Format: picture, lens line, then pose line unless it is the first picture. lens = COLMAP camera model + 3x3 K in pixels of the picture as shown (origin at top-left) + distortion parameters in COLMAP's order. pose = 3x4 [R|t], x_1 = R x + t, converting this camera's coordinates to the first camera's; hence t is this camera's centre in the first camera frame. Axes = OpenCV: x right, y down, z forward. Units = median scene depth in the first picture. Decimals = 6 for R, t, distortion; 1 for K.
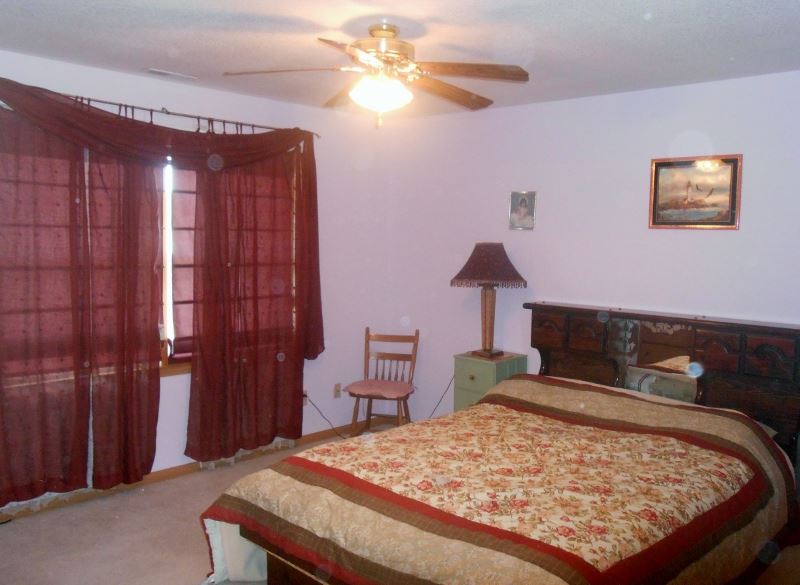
lens RADIAL K [[702.6, 0, 400.9], [0, 702.6, 294.6], [0, 0, 1]] dist [0.016267, 0.006358]
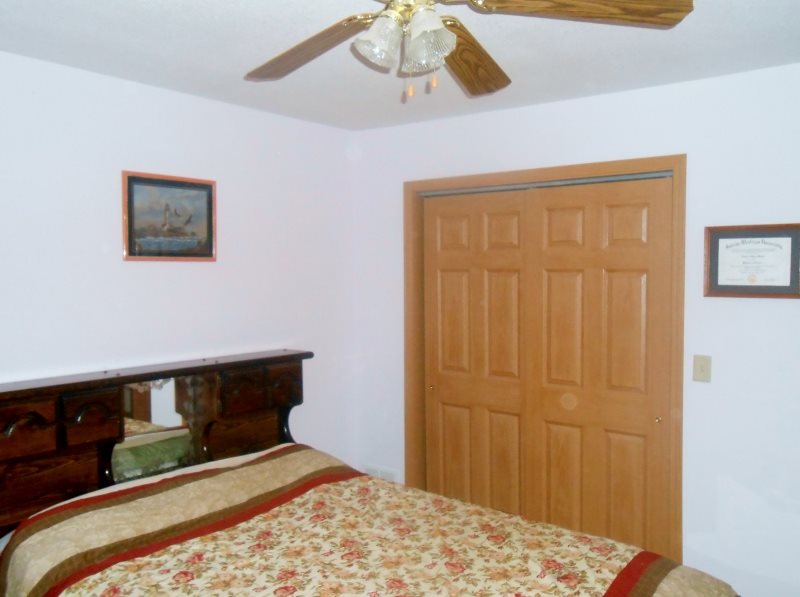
lens RADIAL K [[700.4, 0, 400.6], [0, 700.4, 294.2], [0, 0, 1]] dist [0.006329, 0.005501]
pose [[-0.111633, -0.048858, 0.992548, -0.445829], [0.100699, 0.993093, 0.060211, -0.076487], [-0.988634, 0.106670, -0.105942, 0.822673]]
